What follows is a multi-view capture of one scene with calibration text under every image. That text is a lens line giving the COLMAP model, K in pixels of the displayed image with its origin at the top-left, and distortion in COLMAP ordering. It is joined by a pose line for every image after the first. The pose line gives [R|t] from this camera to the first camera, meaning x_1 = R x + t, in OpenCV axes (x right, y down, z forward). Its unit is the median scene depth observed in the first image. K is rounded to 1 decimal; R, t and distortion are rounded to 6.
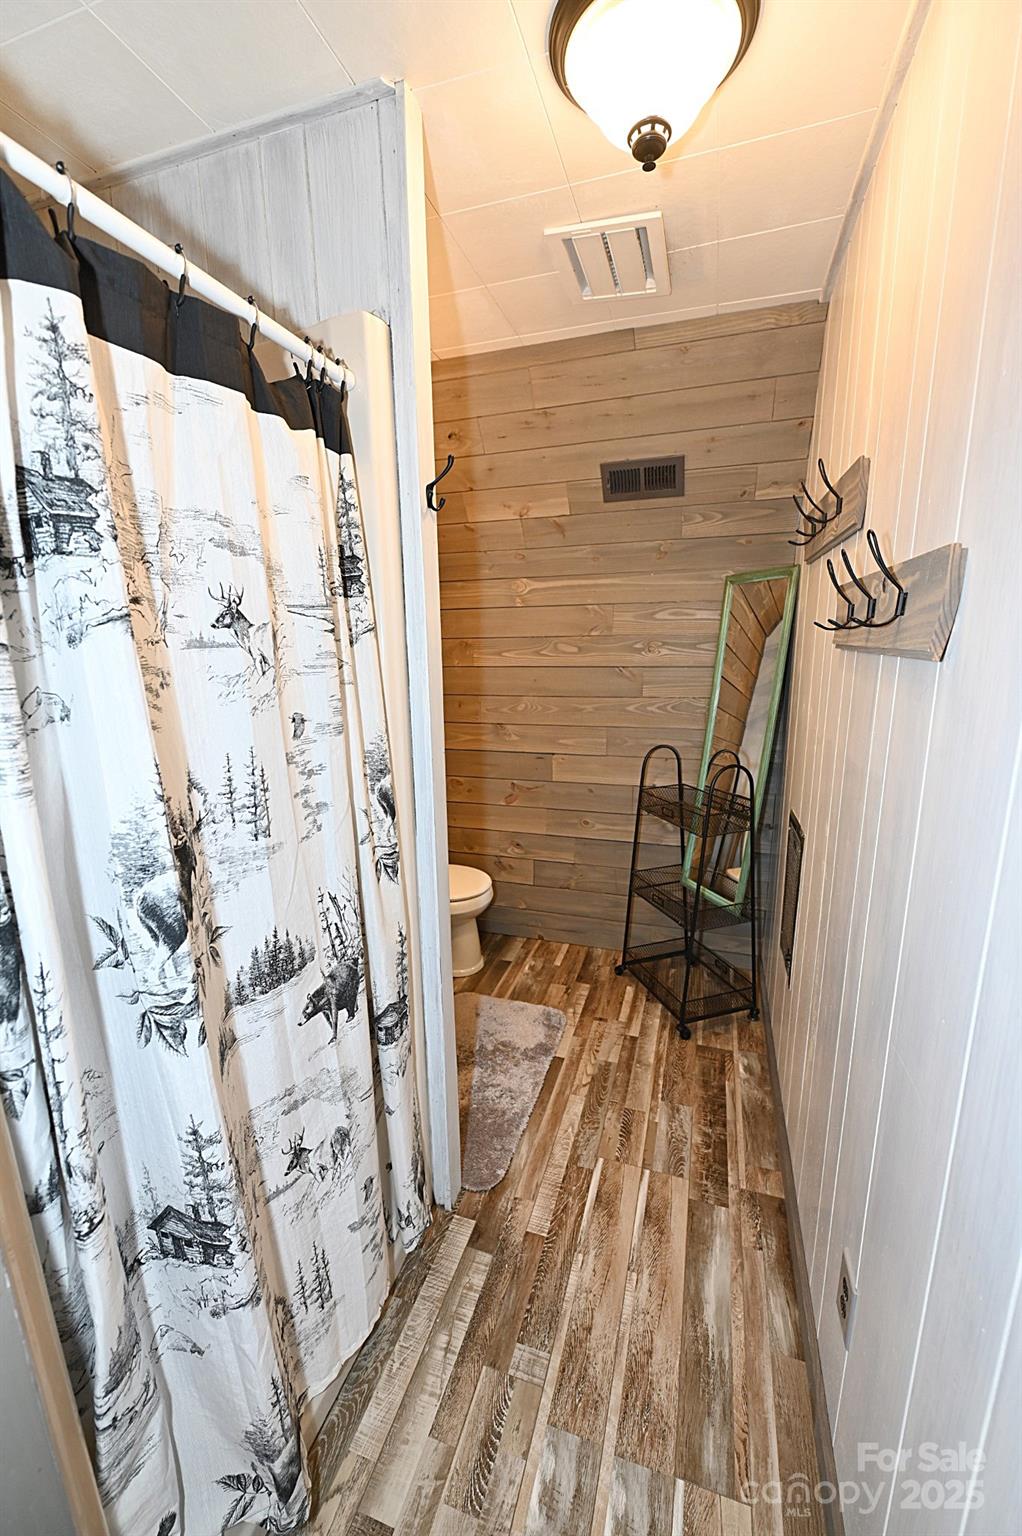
lens RADIAL K [[607.4, 0, 513.2], [0, 607.4, 773.1], [0, 0, 1]] dist [-0.006752, -0.000300]
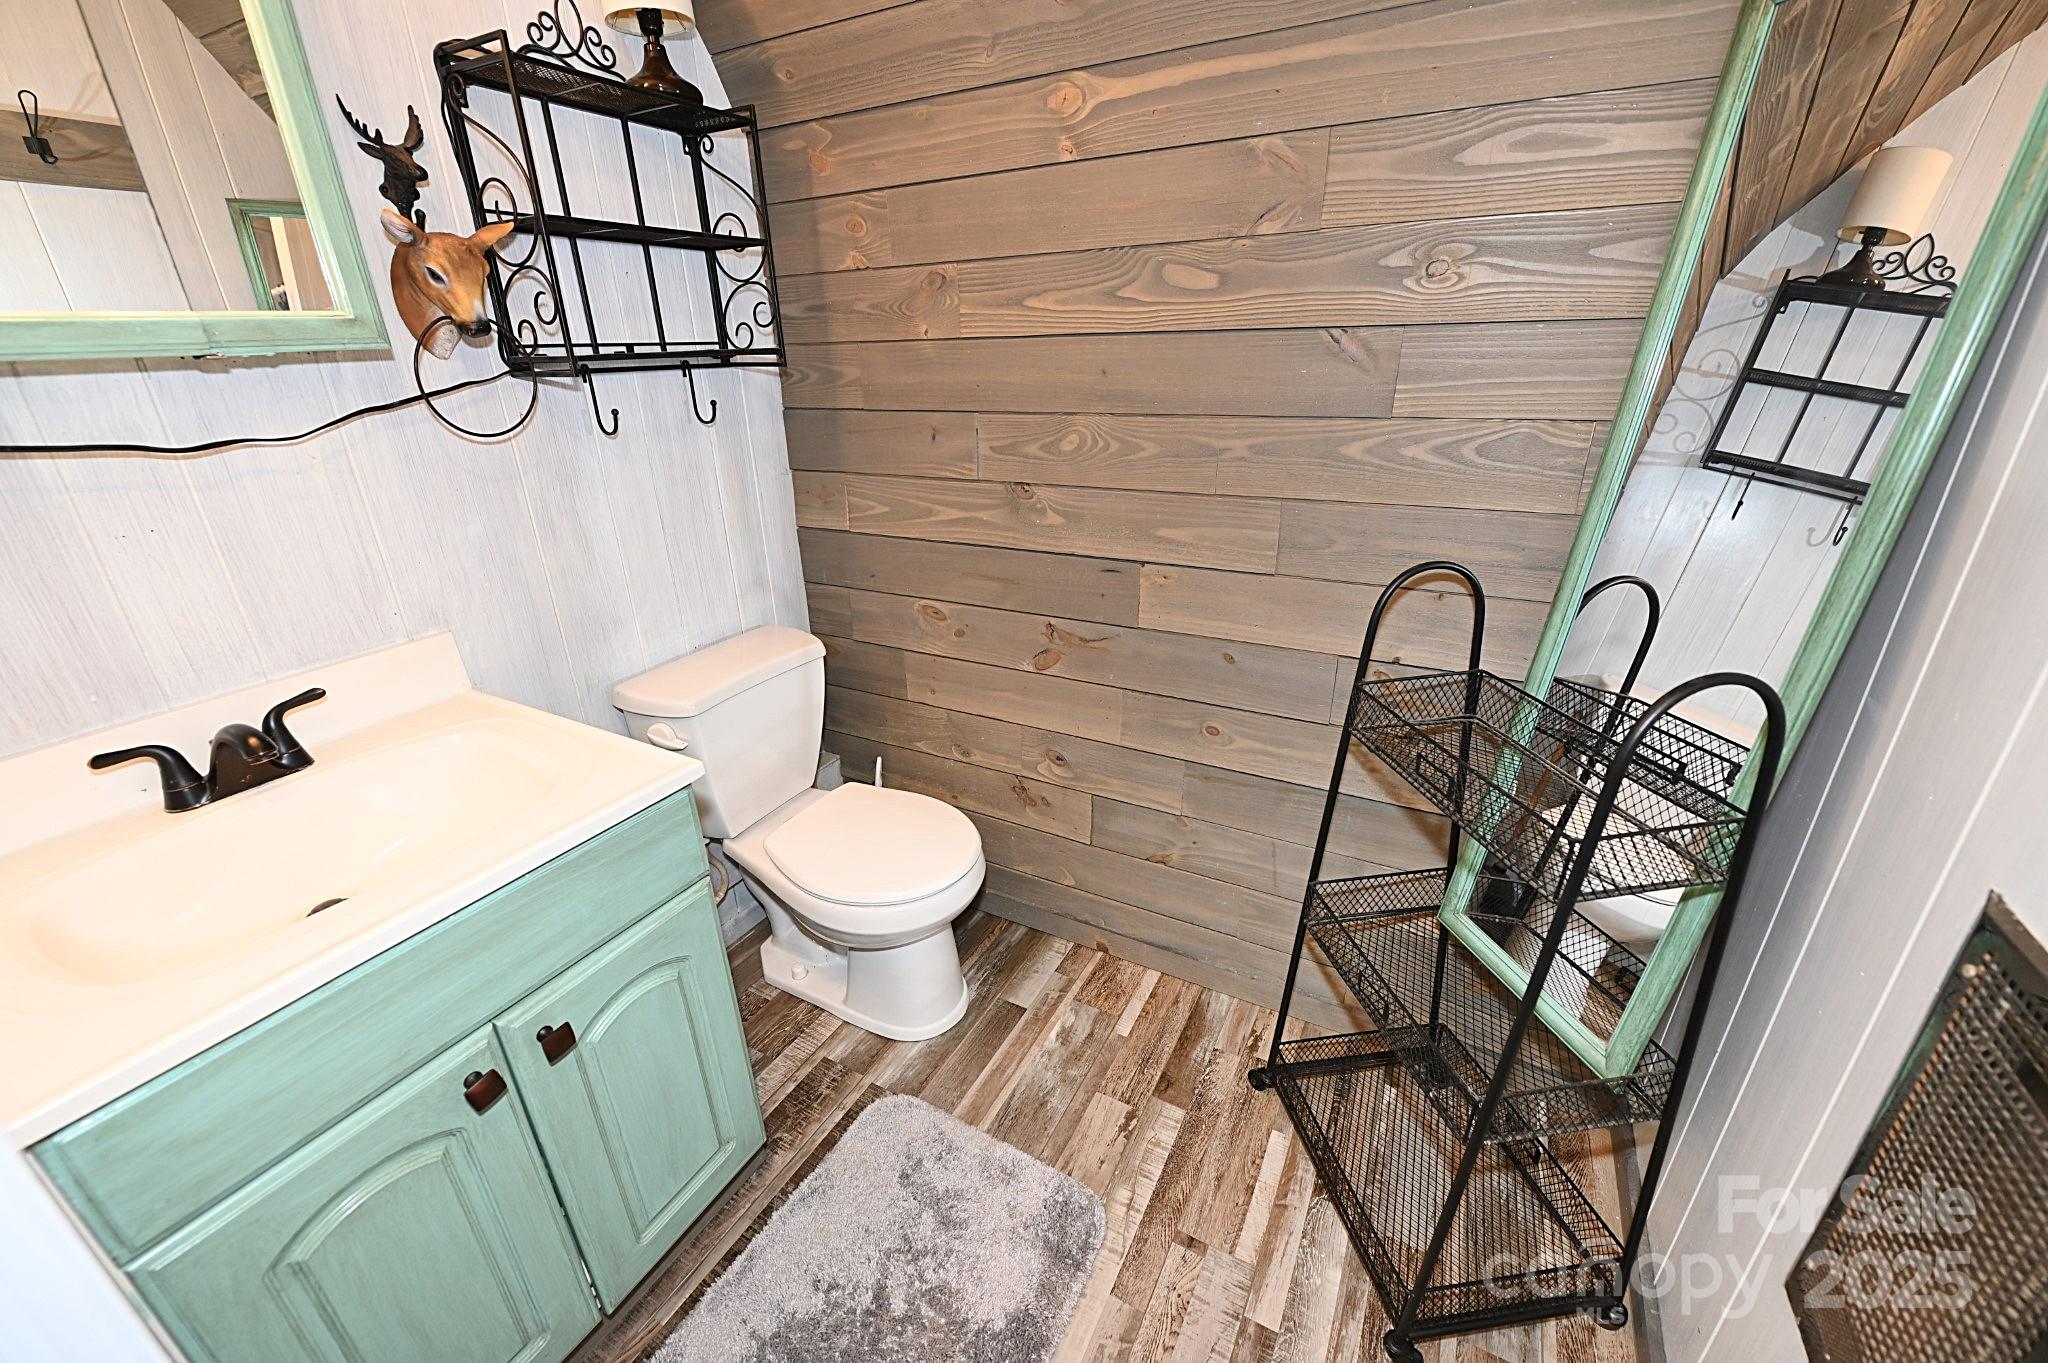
lens RADIAL K [[809.8, 0, 1027.1], [0, 809.8, 689.2], [0, 0, 1]] dist [-0.006752, -0.000300]
pose [[0.982338, 0.066674, -0.174831, 0.094177], [-0.032719, 0.981172, 0.190342, -0.051220], [0.184230, -0.181260, 0.966025, 0.462796]]
